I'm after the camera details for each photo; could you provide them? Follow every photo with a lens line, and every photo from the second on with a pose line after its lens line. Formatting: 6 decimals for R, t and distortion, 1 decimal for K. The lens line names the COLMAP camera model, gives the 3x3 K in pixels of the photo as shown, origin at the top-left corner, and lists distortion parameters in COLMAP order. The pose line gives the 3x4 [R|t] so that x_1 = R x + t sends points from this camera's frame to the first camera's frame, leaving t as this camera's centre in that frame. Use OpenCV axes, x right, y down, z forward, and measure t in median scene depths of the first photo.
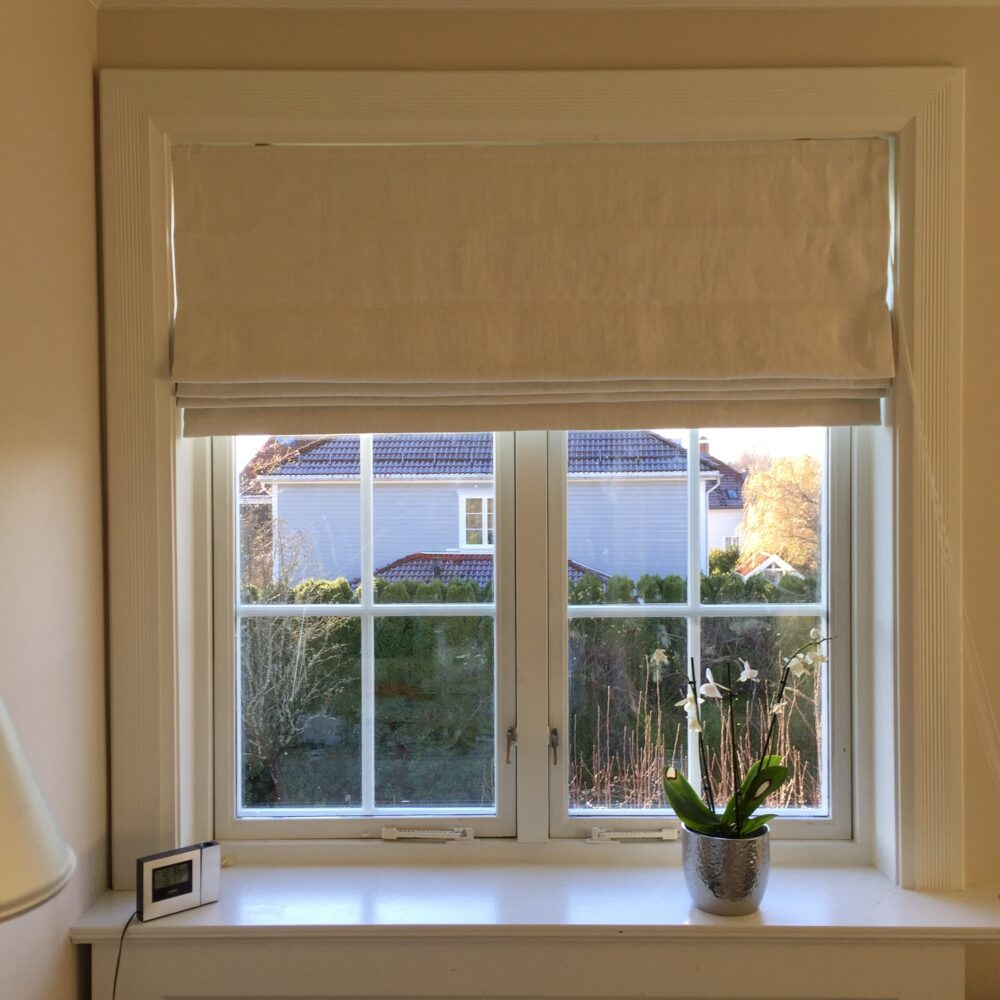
lens RADIAL K [[1109.6, 0, 504.0], [0, 1109.6, 497.8], [0, 0, 1]] dist [0.054410, -0.051485]
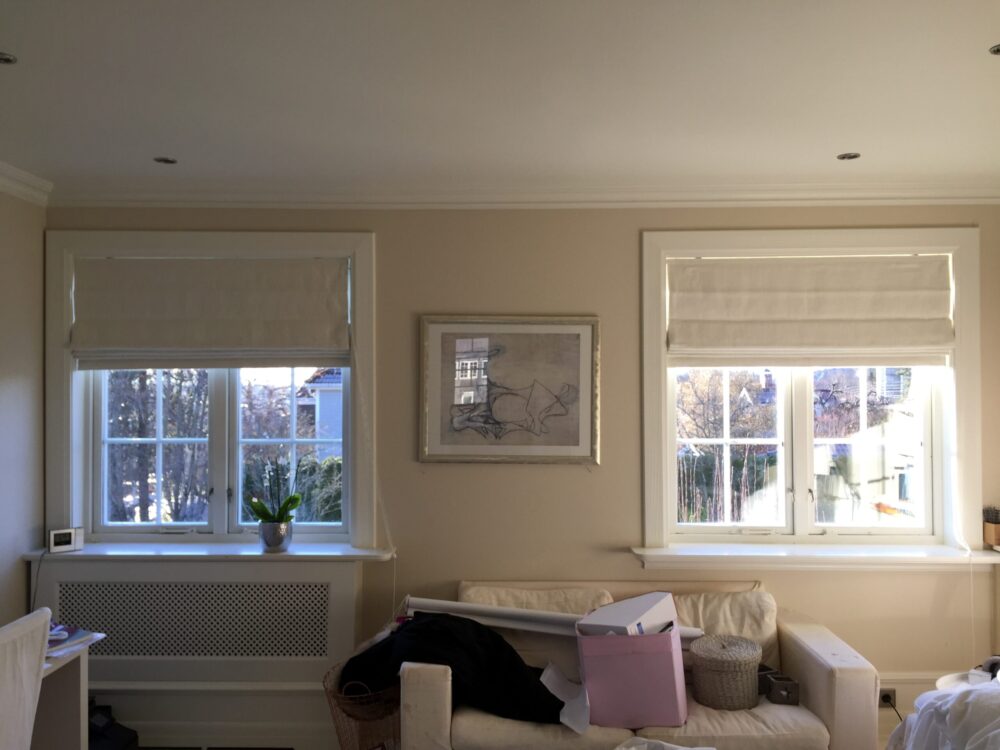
lens RADIAL K [[843.2, 0, 503.7], [0, 843.2, 373.5], [0, 0, 1]] dist [0.075223, -0.106547]
pose [[0.999785, 0.005067, -0.020112, 0.747060], [-0.005723, 0.999448, -0.032716, 0.010938], [0.019936, 0.032824, 0.999262, -0.959684]]
